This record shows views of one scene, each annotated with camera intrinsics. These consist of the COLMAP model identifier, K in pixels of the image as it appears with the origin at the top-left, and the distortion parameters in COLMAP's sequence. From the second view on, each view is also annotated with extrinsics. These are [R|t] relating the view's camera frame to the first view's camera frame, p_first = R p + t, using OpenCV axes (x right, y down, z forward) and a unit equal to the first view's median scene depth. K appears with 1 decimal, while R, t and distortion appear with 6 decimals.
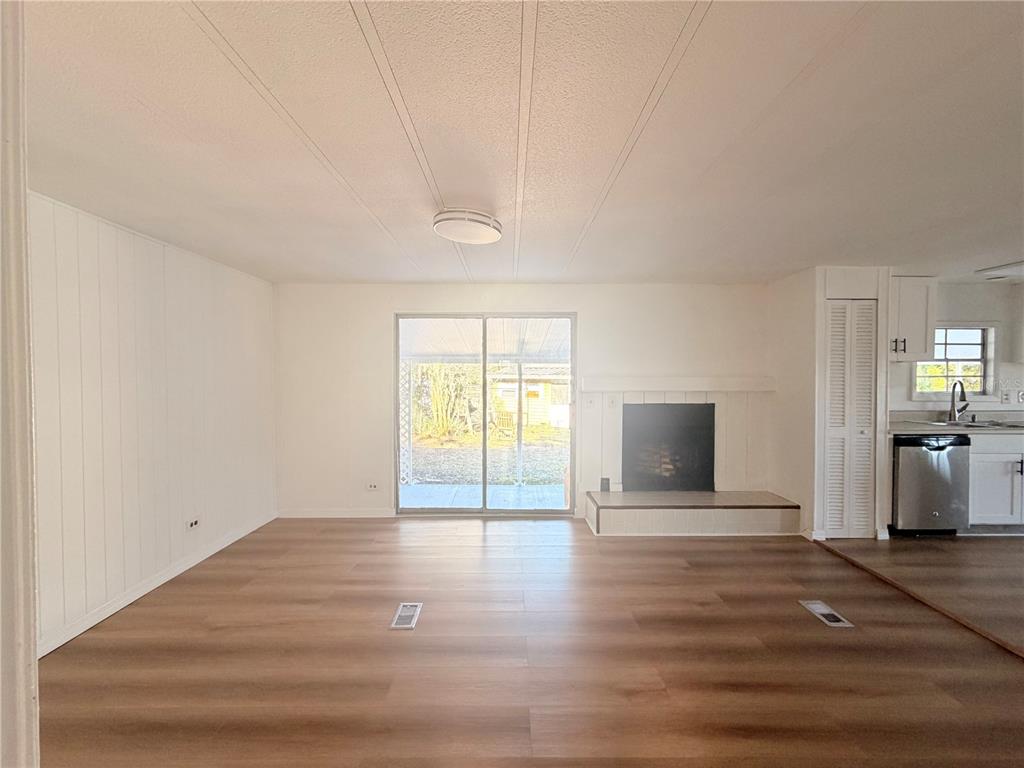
lens RADIAL K [[410.3, 0, 514.1], [0, 410.3, 384.4], [0, 0, 1]] dist [-0.000367, -0.000111]
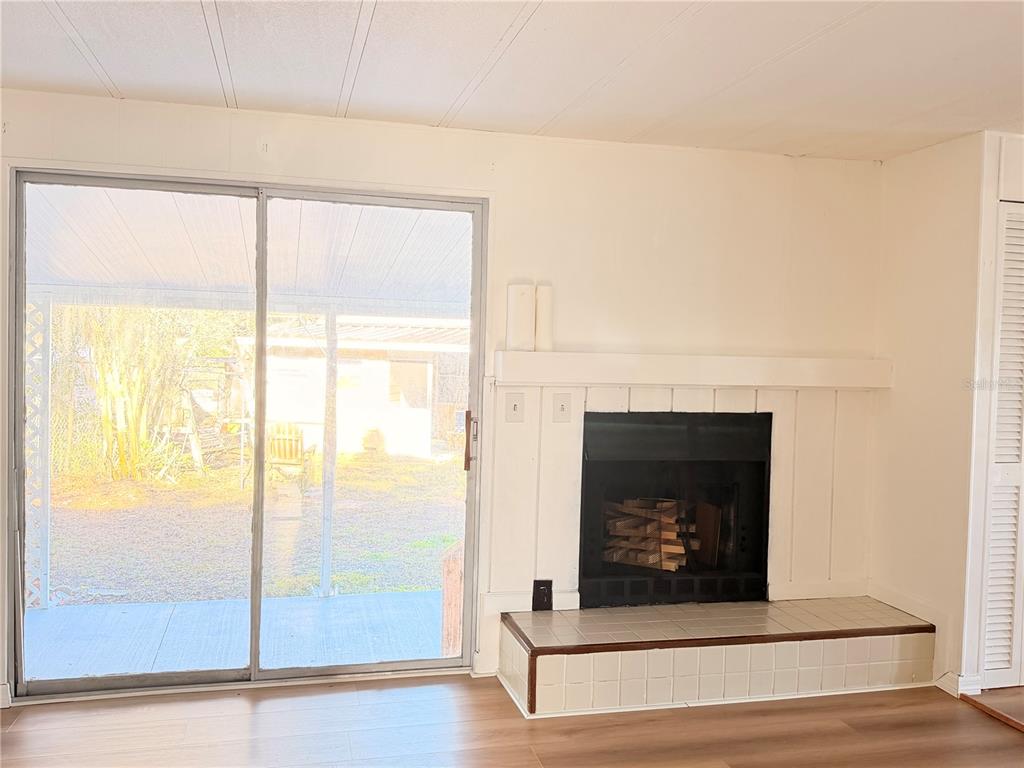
lens RADIAL K [[883.6, 0, 514.5], [0, 883.6, 378.4], [0, 0, 1]] dist [0.069857, -0.097110]
pose [[0.970639, 0.015380, 0.240050, -0.039641], [-0.019926, 0.999665, 0.016524, -0.003639], [-0.239715, -0.020822, 0.970620, 0.088749]]
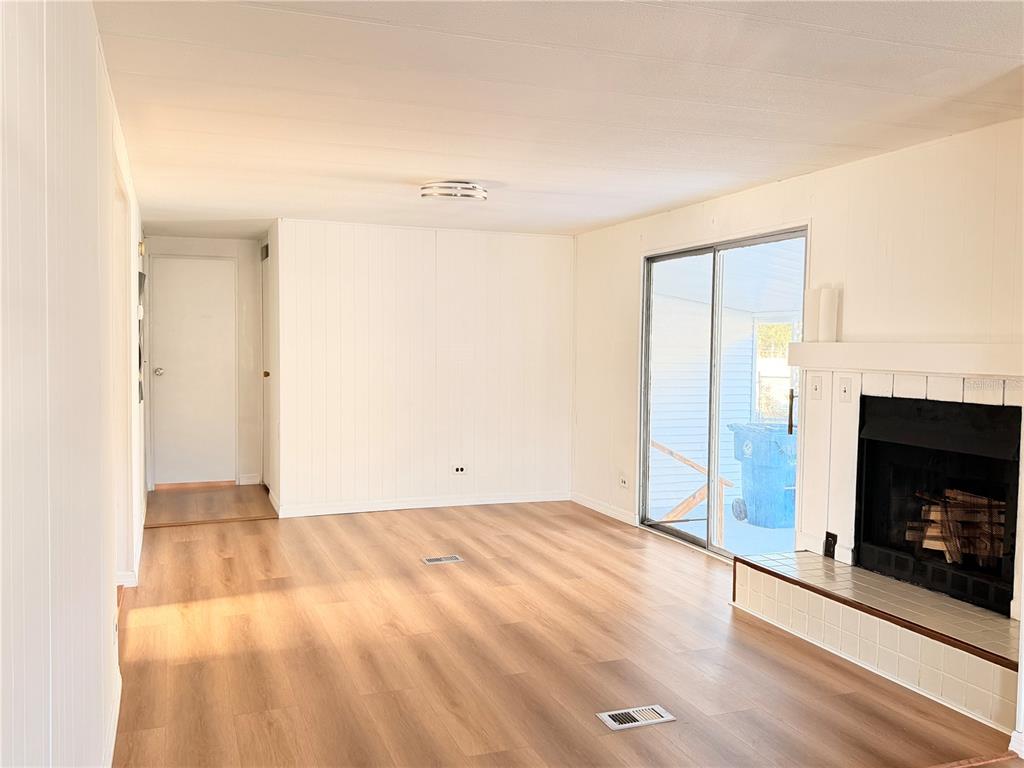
lens RADIAL K [[883.6, 0, 513.4], [0, 883.6, 379.4], [0, 0, 1]] dist [0.069857, -0.097110]
pose [[0.352511, 0.040797, -0.934918, 1.165647], [-0.032900, 0.998972, 0.031187, 0.007820], [0.935229, 0.019765, 0.353491, 0.205904]]
